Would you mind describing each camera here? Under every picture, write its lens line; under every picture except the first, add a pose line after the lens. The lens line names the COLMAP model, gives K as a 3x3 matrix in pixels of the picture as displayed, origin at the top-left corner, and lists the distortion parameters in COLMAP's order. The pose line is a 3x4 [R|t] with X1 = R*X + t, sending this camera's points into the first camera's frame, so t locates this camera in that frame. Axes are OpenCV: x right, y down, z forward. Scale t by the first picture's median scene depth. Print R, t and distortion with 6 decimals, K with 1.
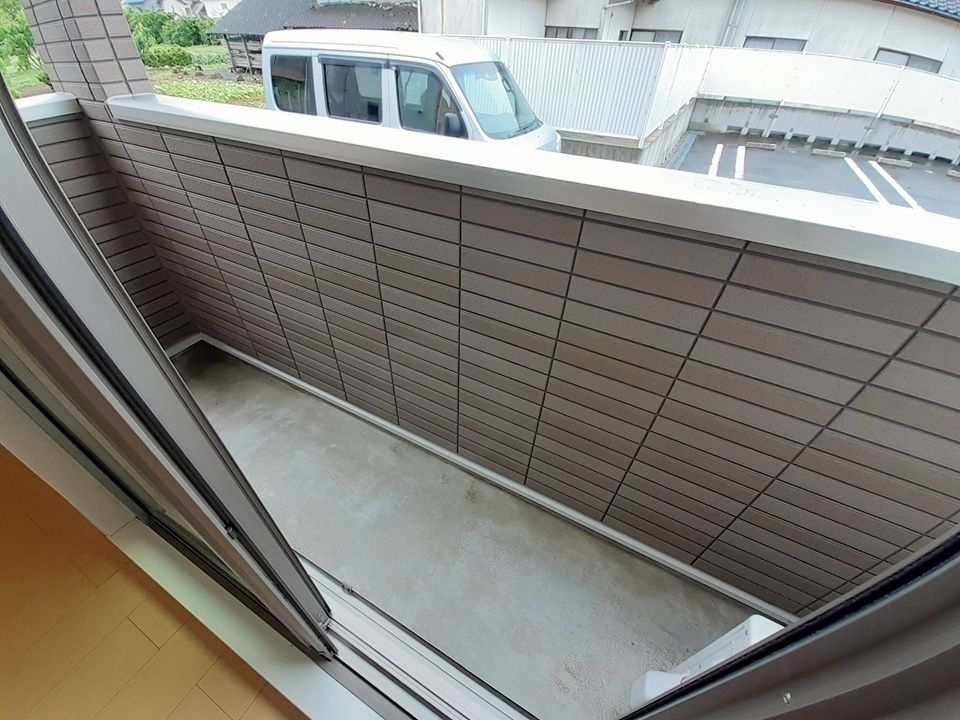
lens RADIAL K [[385.9, 0, 483.0], [0, 385.9, 366.8], [0, 0, 1]] dist [-0.002798, -0.000663]
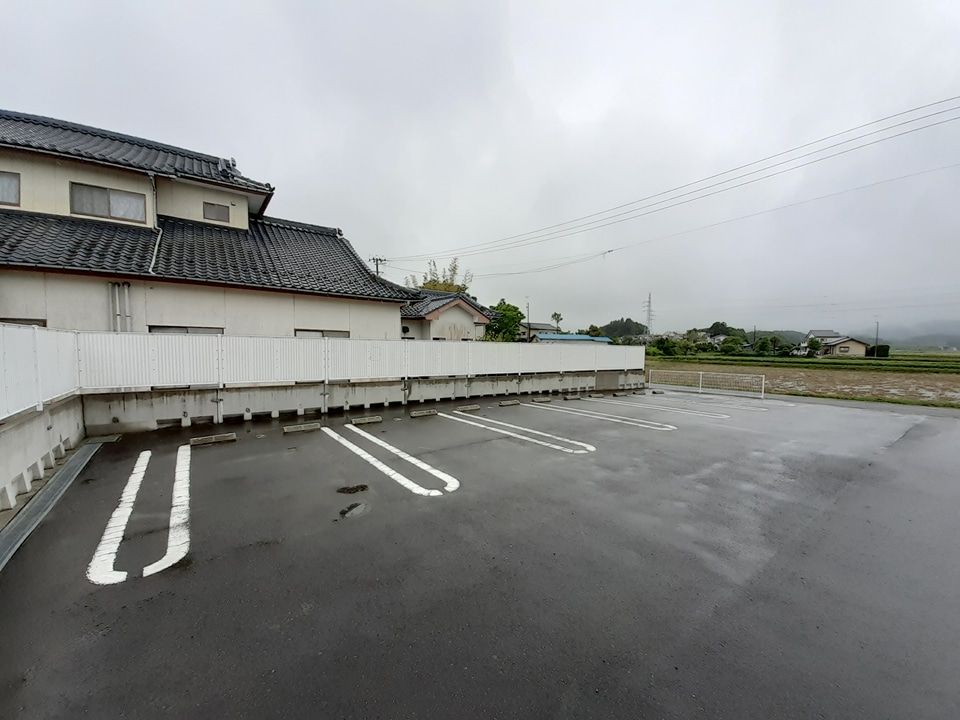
lens RADIAL K [[385.9, 0, 484.7], [0, 385.9, 356.4], [0, 0, 1]] dist [-0.002798, -0.000663]
pose [[0.415770, -0.064281, 0.907195, 0.284076], [0.599181, 0.769776, -0.220062, -0.227591], [-0.684191, 0.635070, 0.358565, 0.299322]]
